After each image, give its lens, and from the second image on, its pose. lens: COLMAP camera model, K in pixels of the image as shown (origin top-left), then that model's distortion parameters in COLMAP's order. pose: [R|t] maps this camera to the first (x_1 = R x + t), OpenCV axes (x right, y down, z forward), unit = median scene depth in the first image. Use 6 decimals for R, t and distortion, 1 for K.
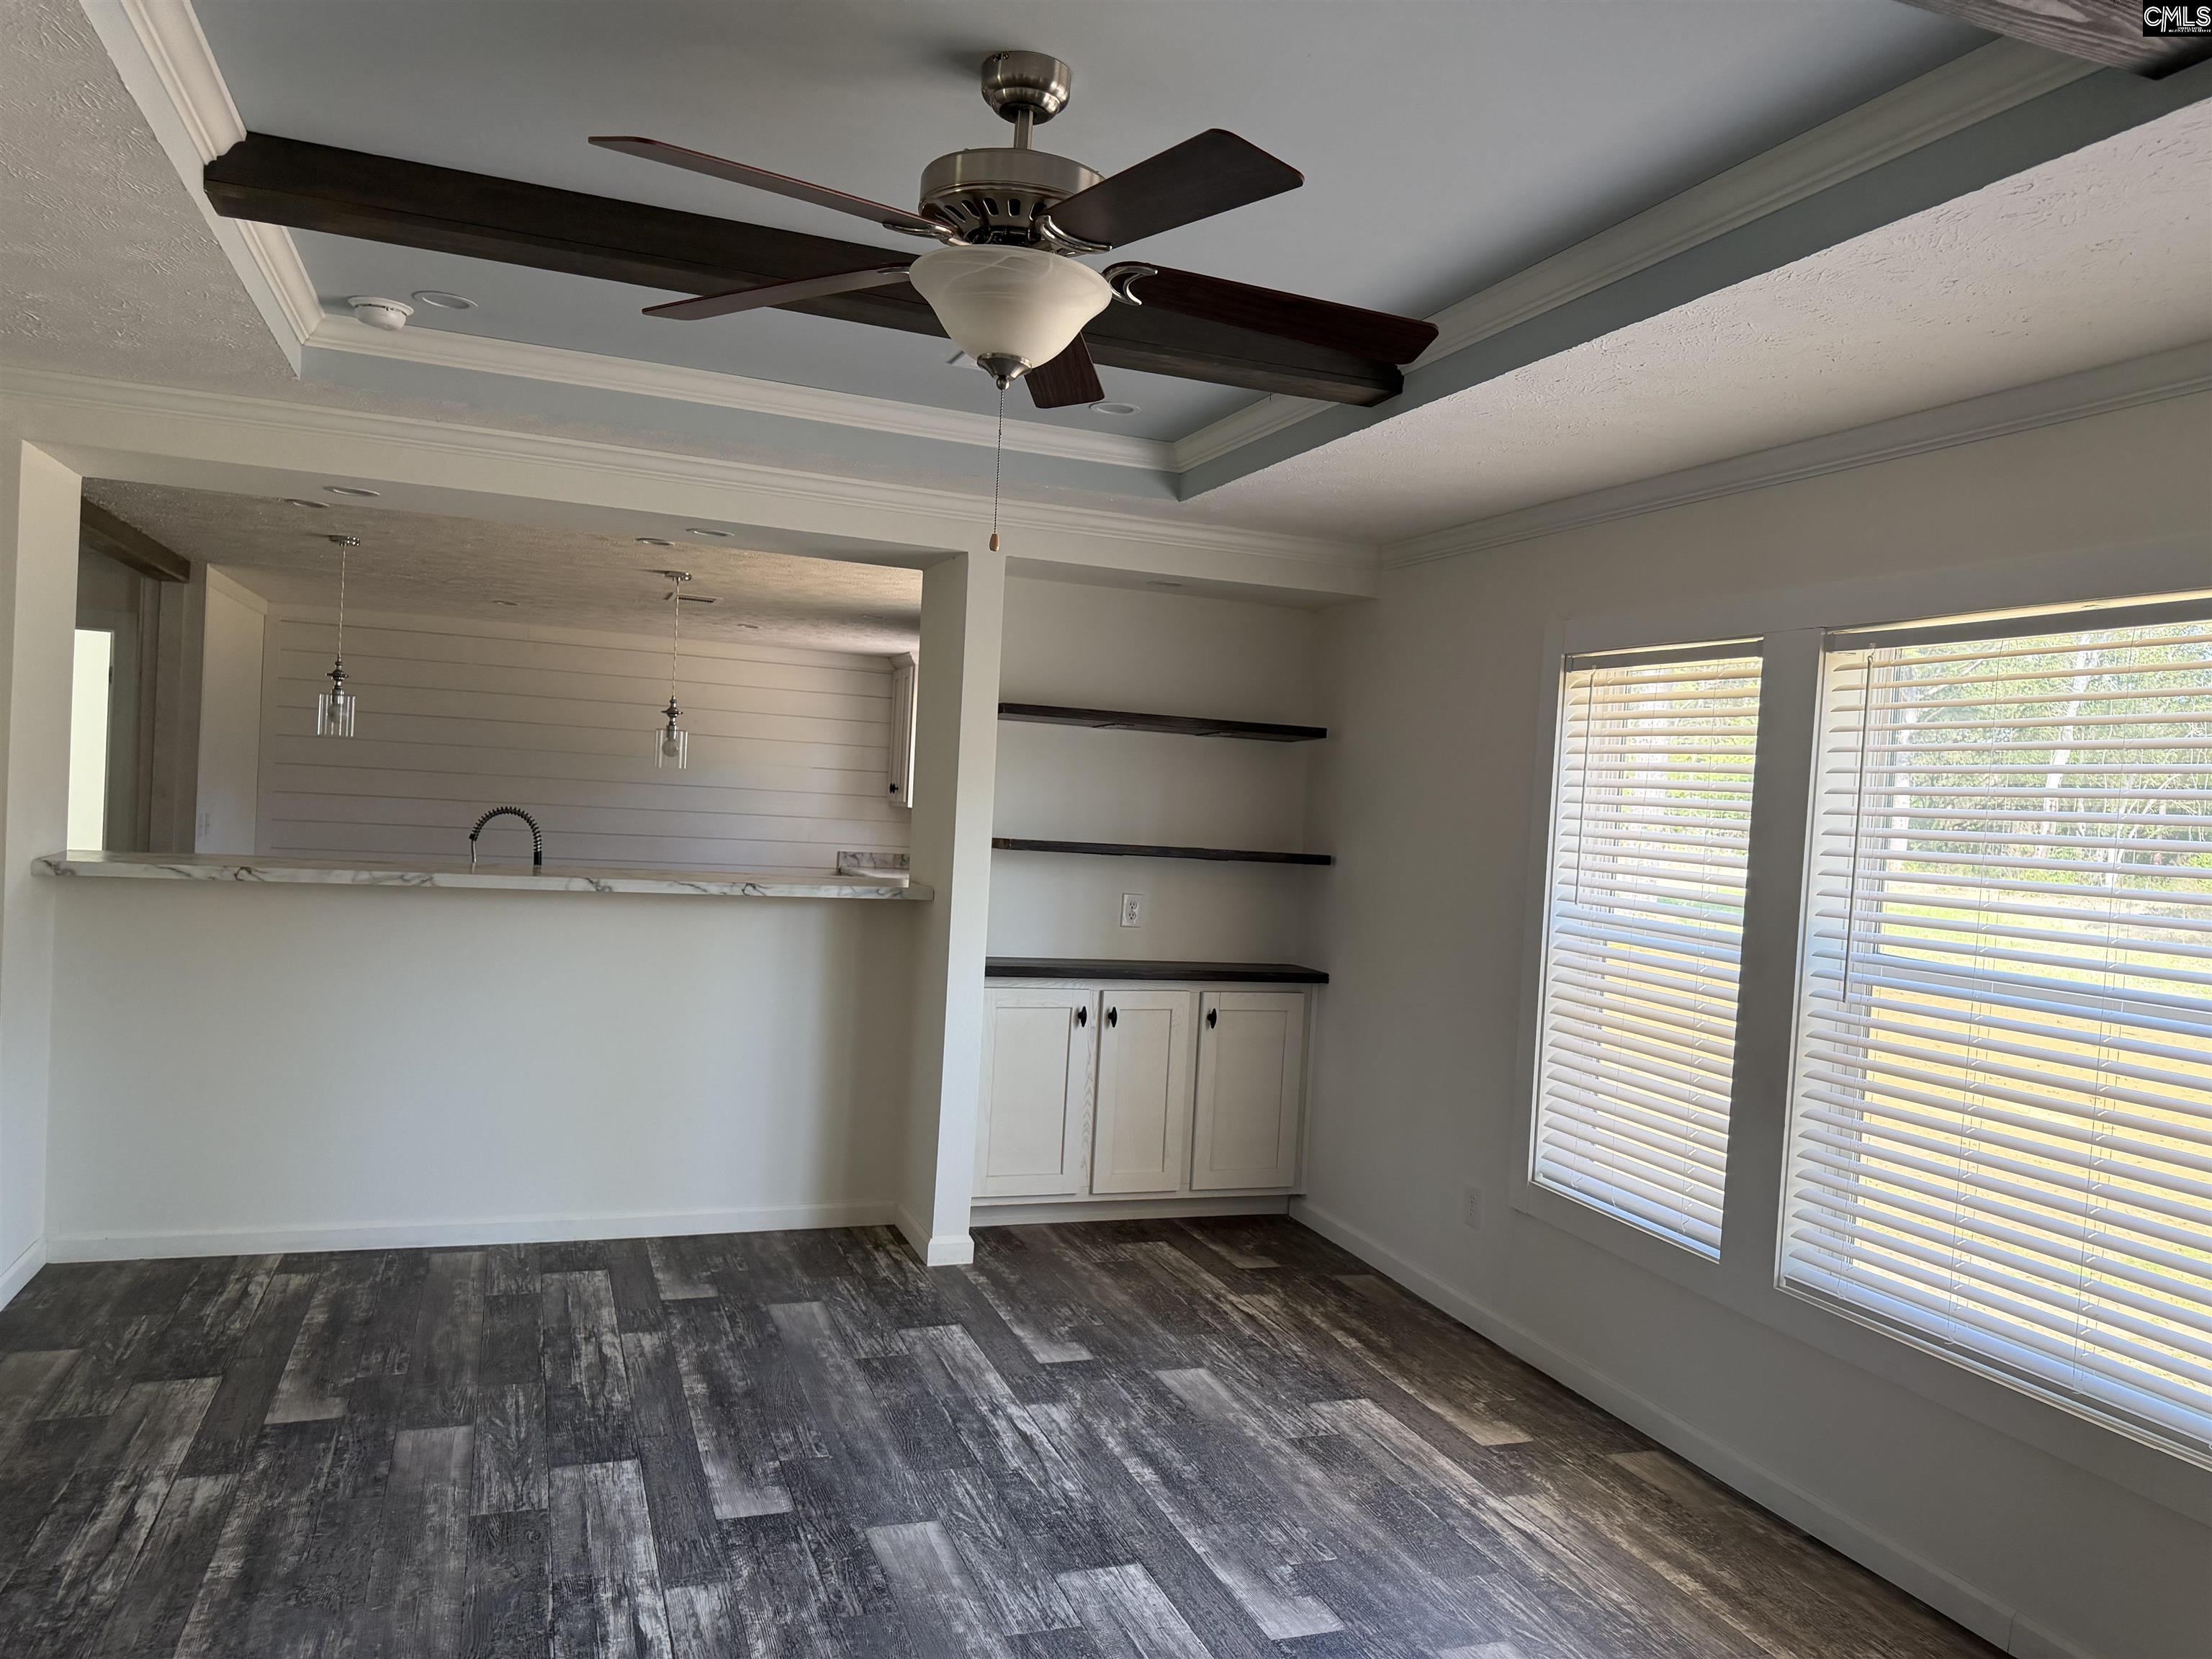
lens RADIAL K [[1566.3, 0, 1074.6], [0, 1566.3, 871.4], [0, 0, 1]] dist [0.030222, -0.026320]
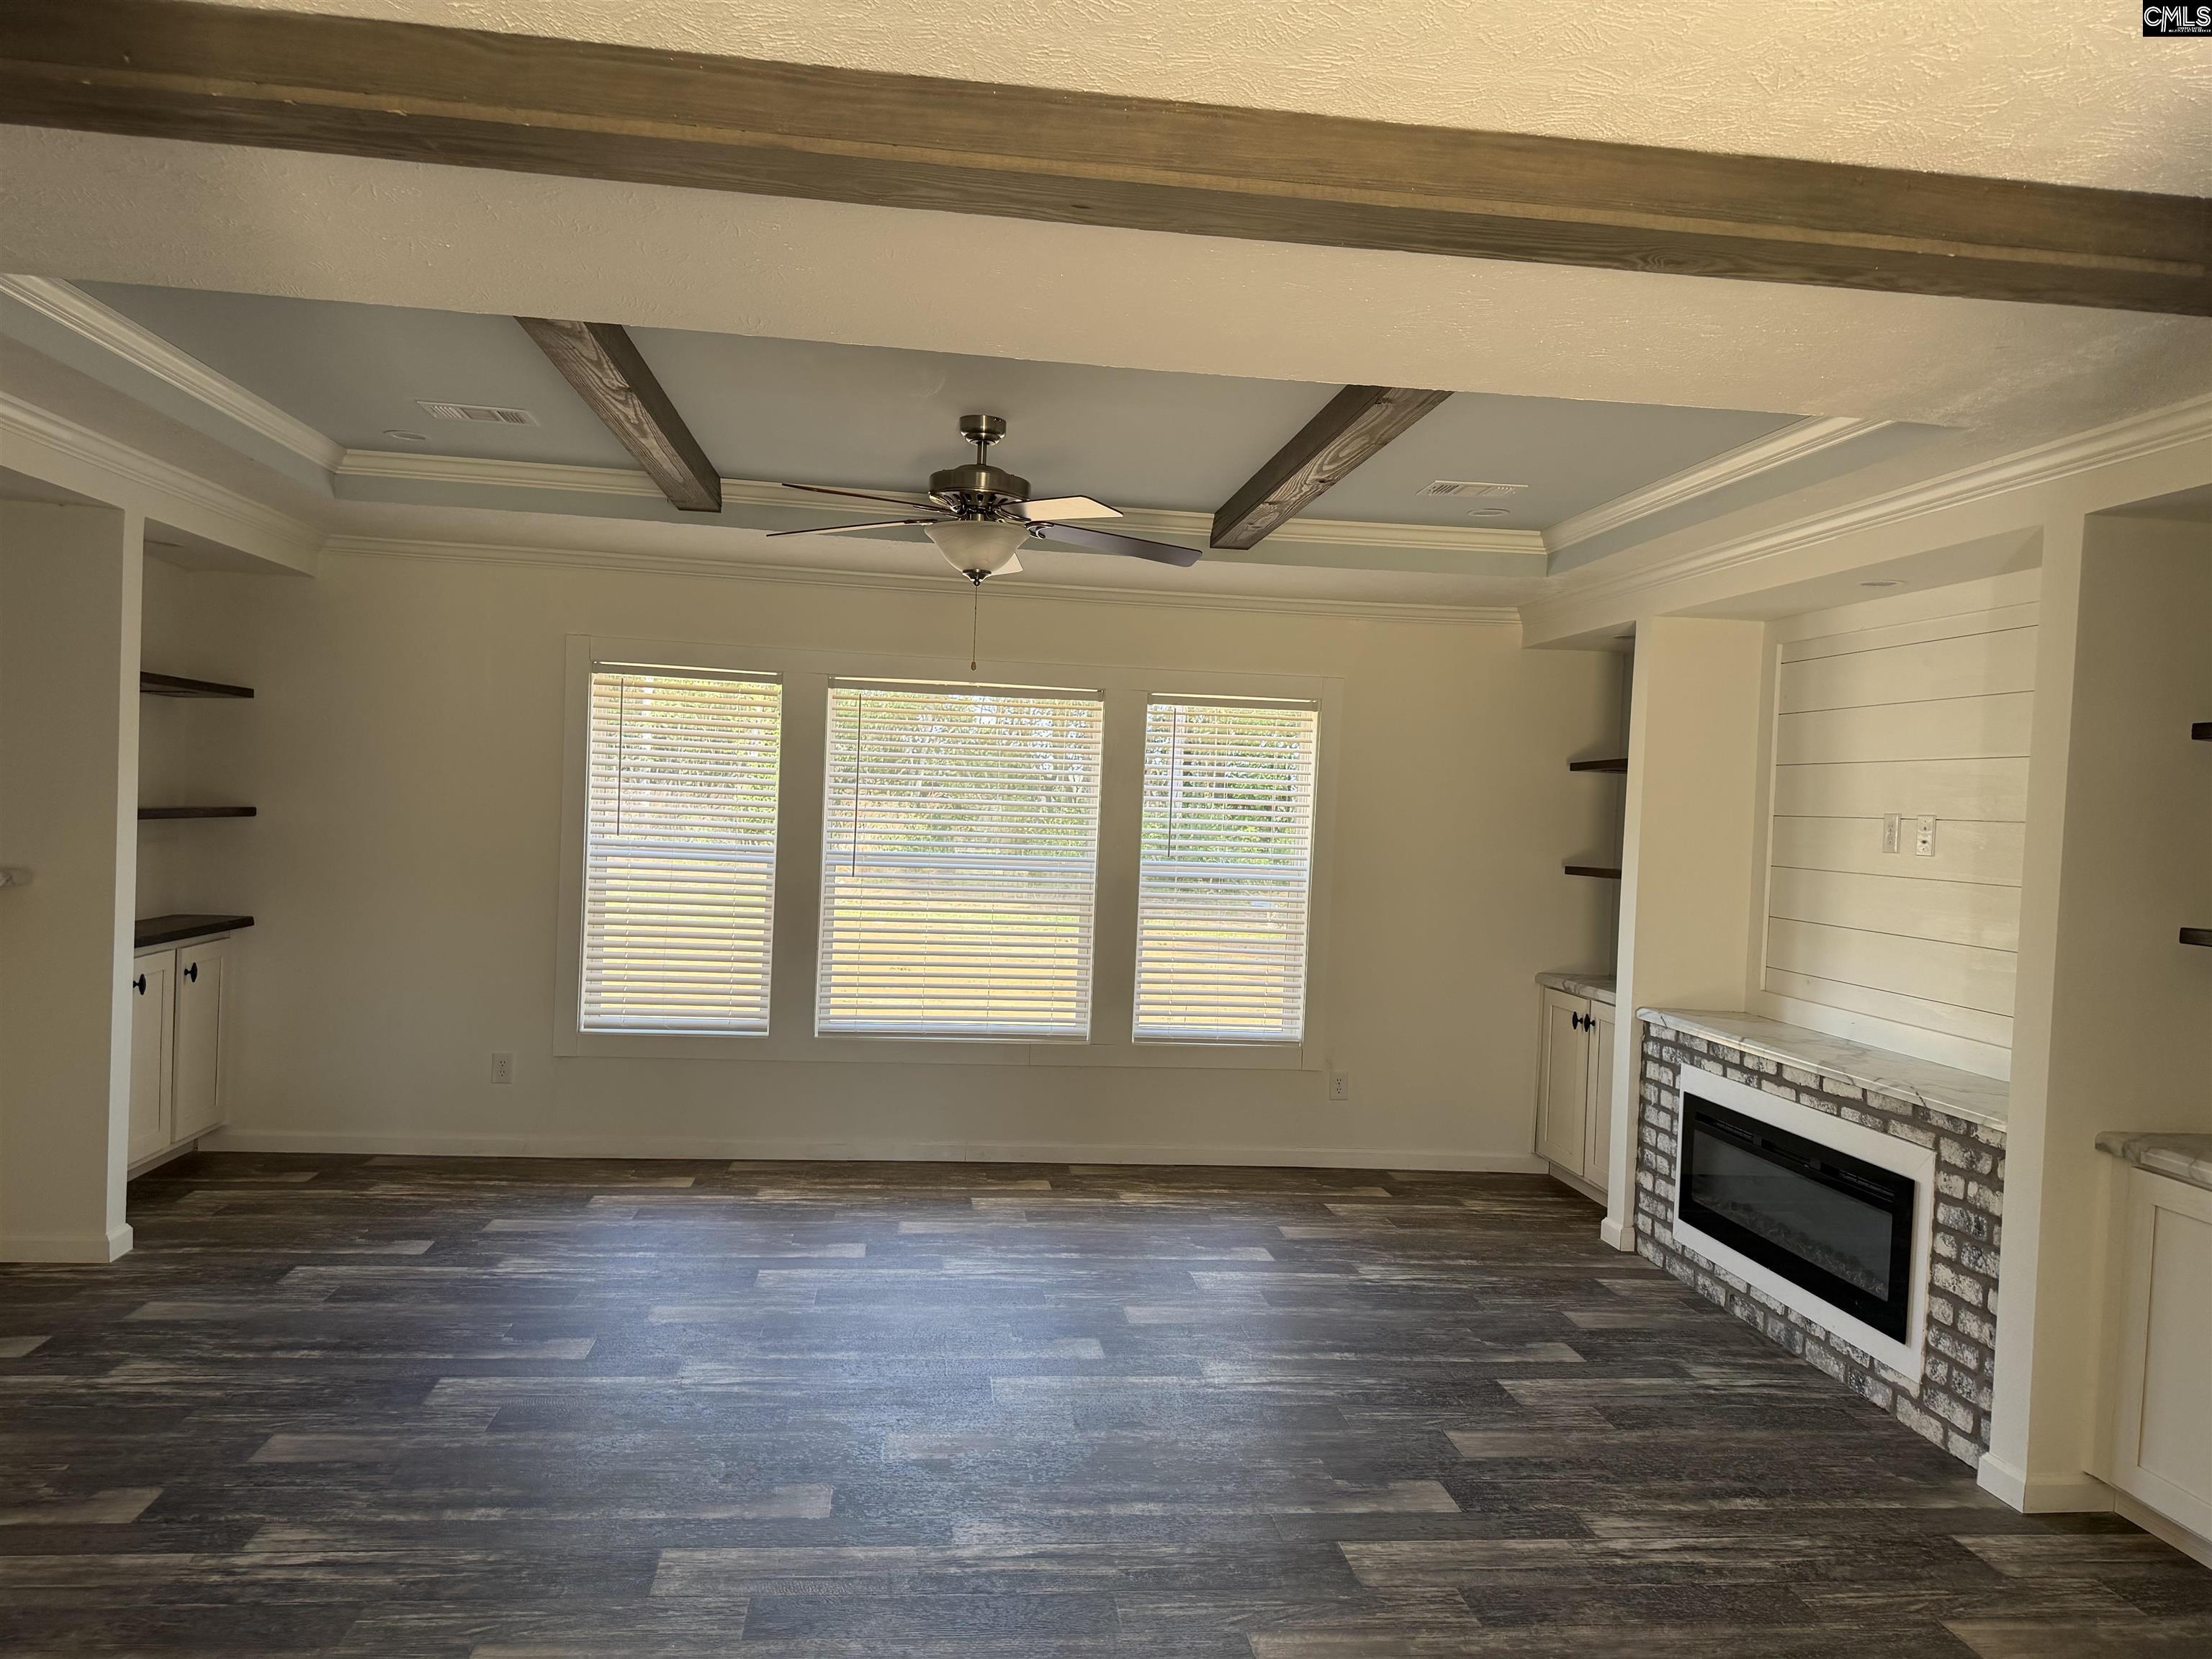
lens RADIAL K [[1566.3, 0, 1110.8], [0, 1566.3, 829.2], [0, 0, 1]] dist [0.030222, -0.026320]
pose [[0.210220, -0.057492, 0.975962, -1.018432], [0.026024, 0.998245, 0.053199, -0.050784], [-0.977308, 0.014215, 0.211348, 0.238996]]
